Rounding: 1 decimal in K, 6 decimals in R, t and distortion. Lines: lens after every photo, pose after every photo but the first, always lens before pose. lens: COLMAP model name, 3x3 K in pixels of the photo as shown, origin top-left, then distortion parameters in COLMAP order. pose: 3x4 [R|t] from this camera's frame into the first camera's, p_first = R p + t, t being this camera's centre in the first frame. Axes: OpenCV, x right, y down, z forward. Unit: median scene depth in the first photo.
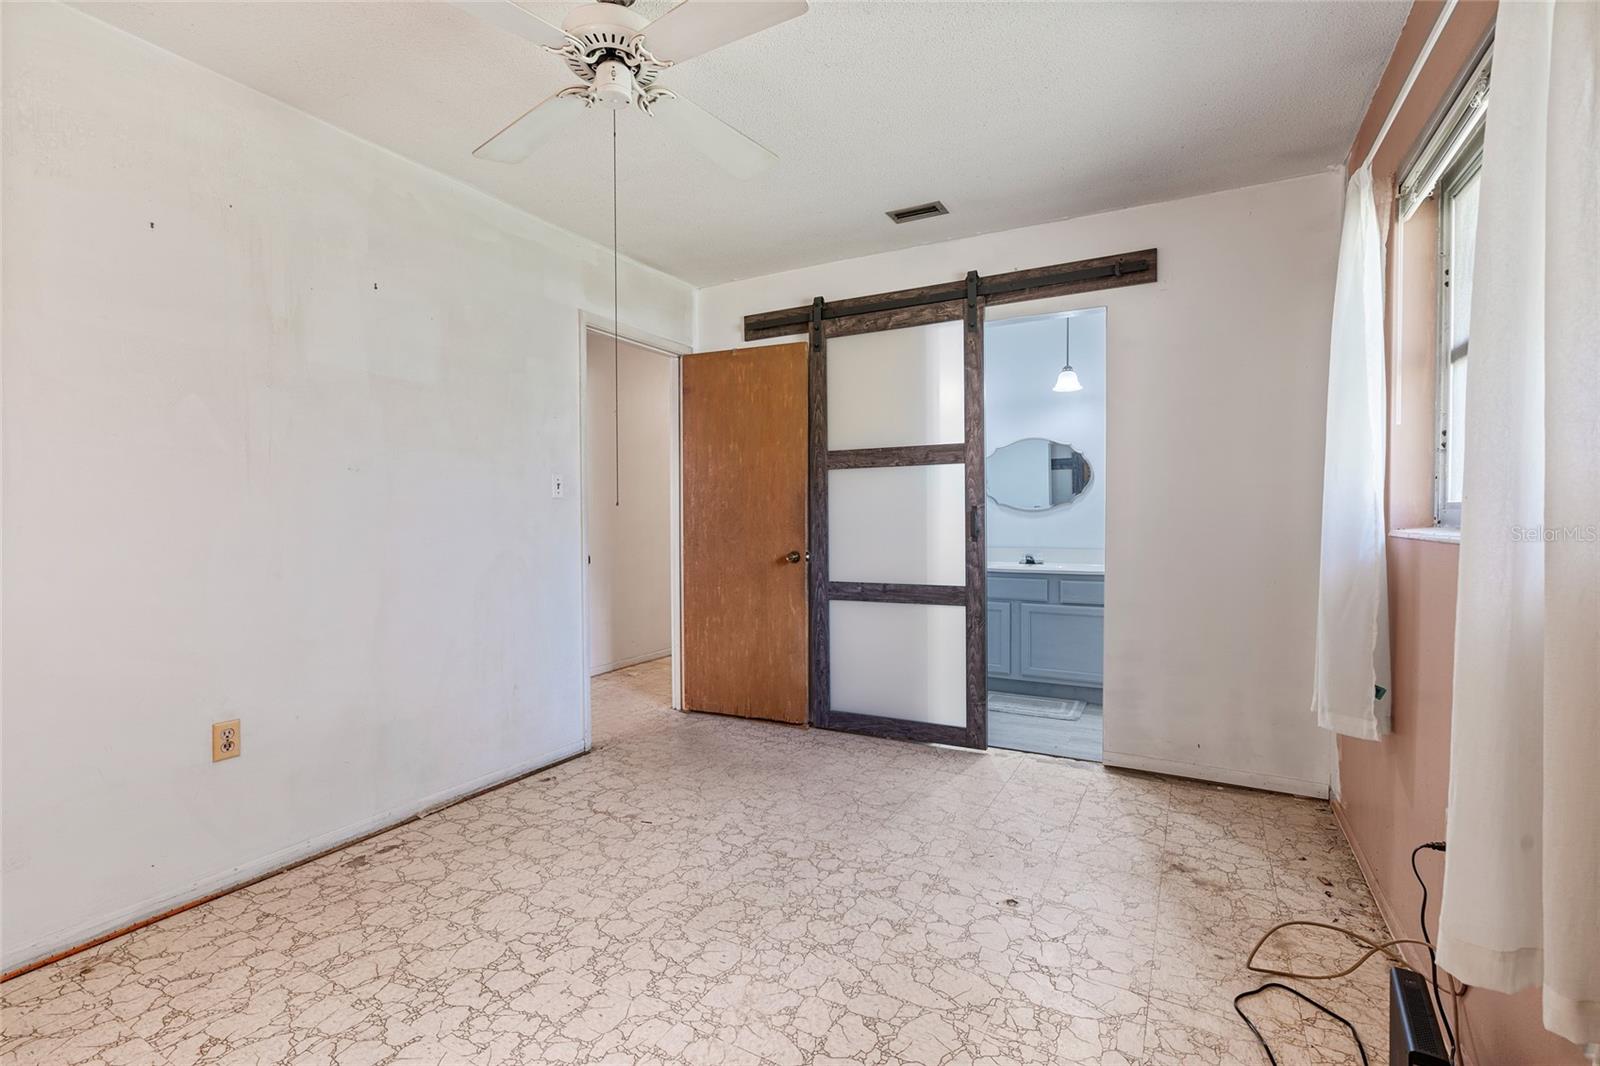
lens RADIAL K [[731.8, 0, 798.4], [0, 731.8, 529.8], [0, 0, 1]] dist [-0.003118, 0.000392]
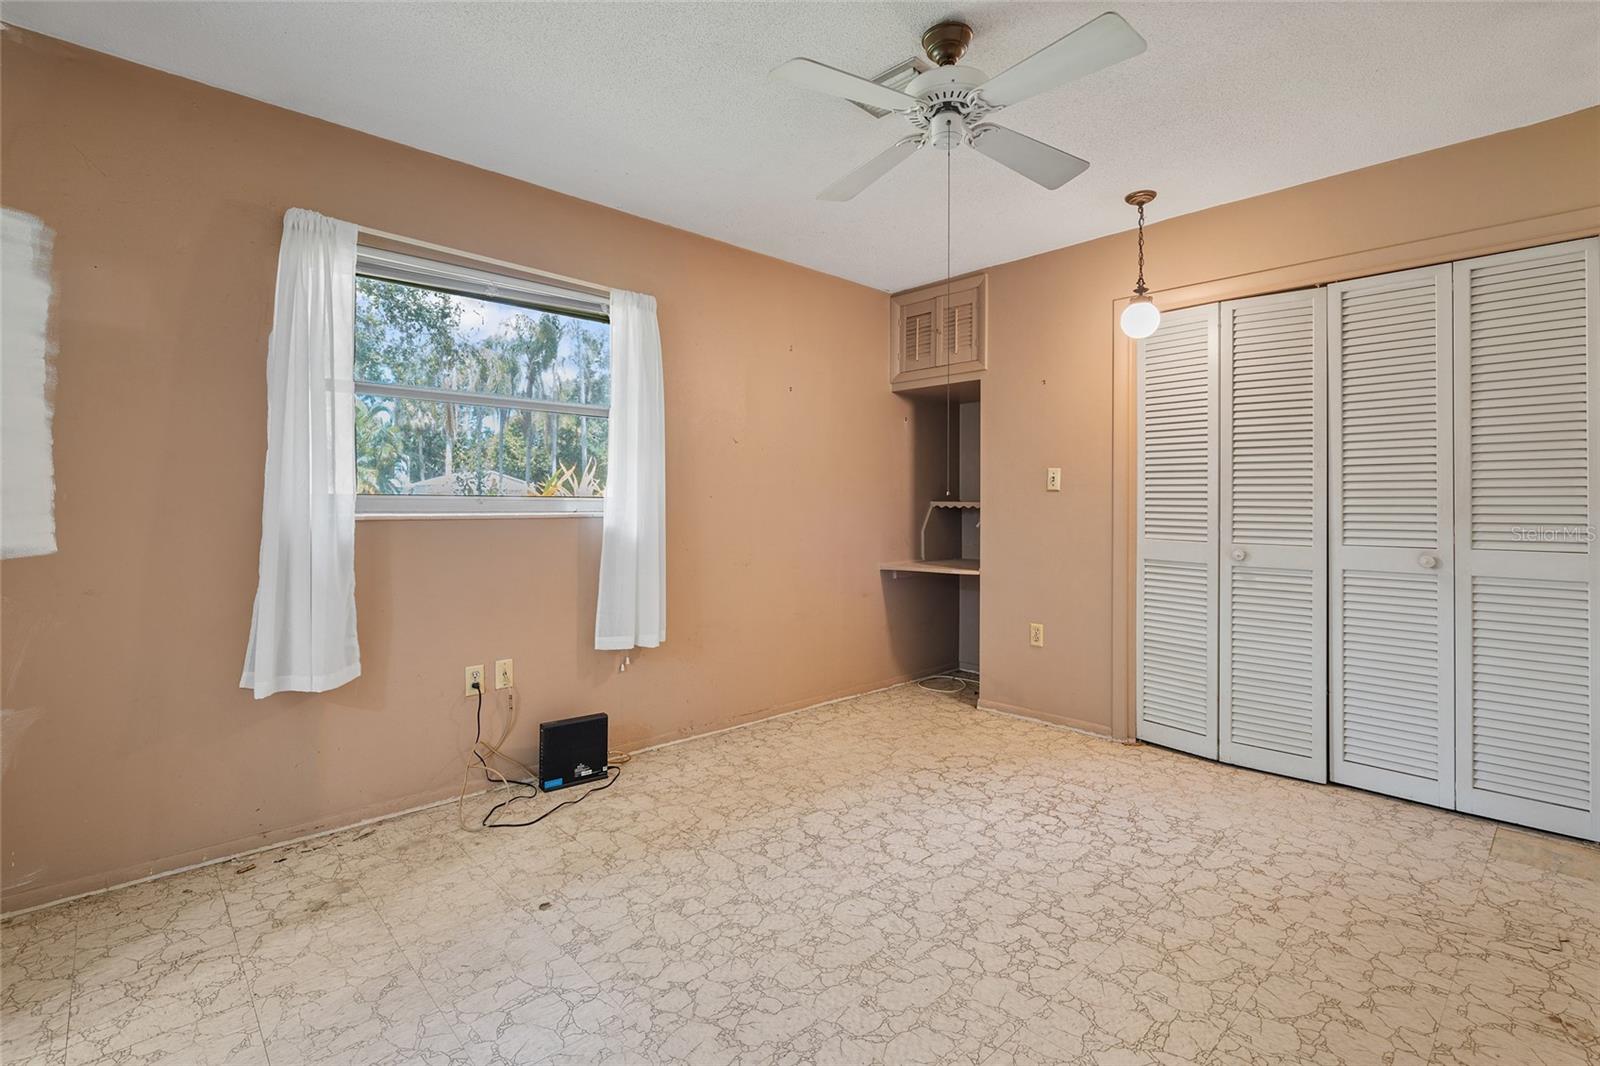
lens RADIAL K [[731.8, 0, 798.2], [0, 731.8, 517.5], [0, 0, 1]] dist [-0.003118, 0.000392]
pose [[-0.951973, -0.007404, 0.306094, -0.338370], [0.004287, 0.999287, 0.037504, -0.037182], [-0.306153, 0.037015, -0.951262, 1.933765]]
